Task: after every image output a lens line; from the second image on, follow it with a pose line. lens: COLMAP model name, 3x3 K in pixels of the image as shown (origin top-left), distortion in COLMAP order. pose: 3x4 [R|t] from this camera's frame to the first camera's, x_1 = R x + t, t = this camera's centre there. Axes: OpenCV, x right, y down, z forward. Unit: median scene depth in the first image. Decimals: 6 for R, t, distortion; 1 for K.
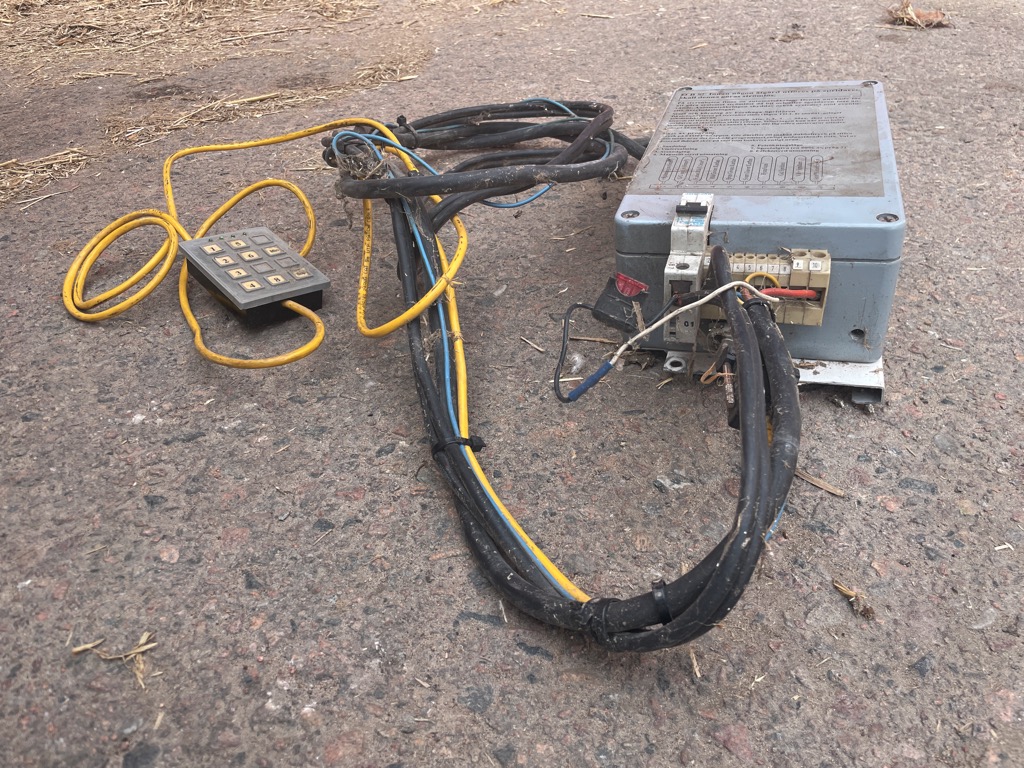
lens RADIAL K [[780.5, 0, 521.7], [0, 780.5, 387.4], [0, 0, 1]] dist [0.095400, -0.135844]
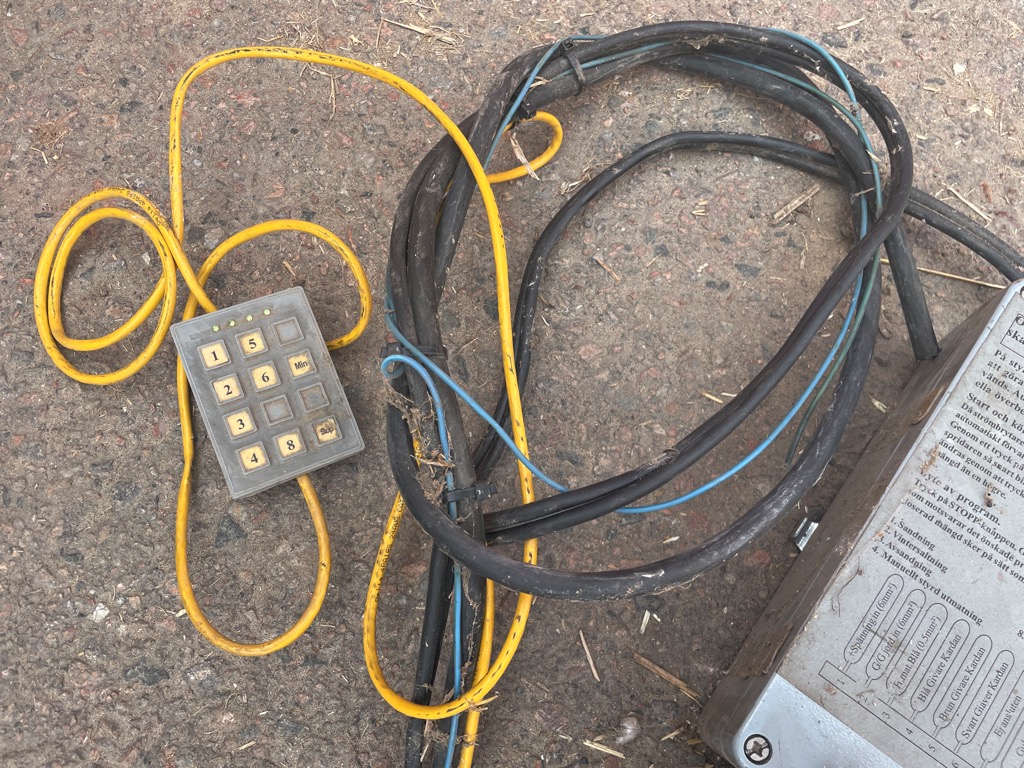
lens RADIAL K [[774.3, 0, 520.8], [0, 774.3, 383.9], [0, 0, 1]] dist [0.100250, -0.133833]
pose [[0.941289, 0.337110, -0.018210, -0.119984], [-0.253145, 0.740471, 0.622592, -0.687444], [0.223365, -0.581429, 0.782335, 0.527113]]
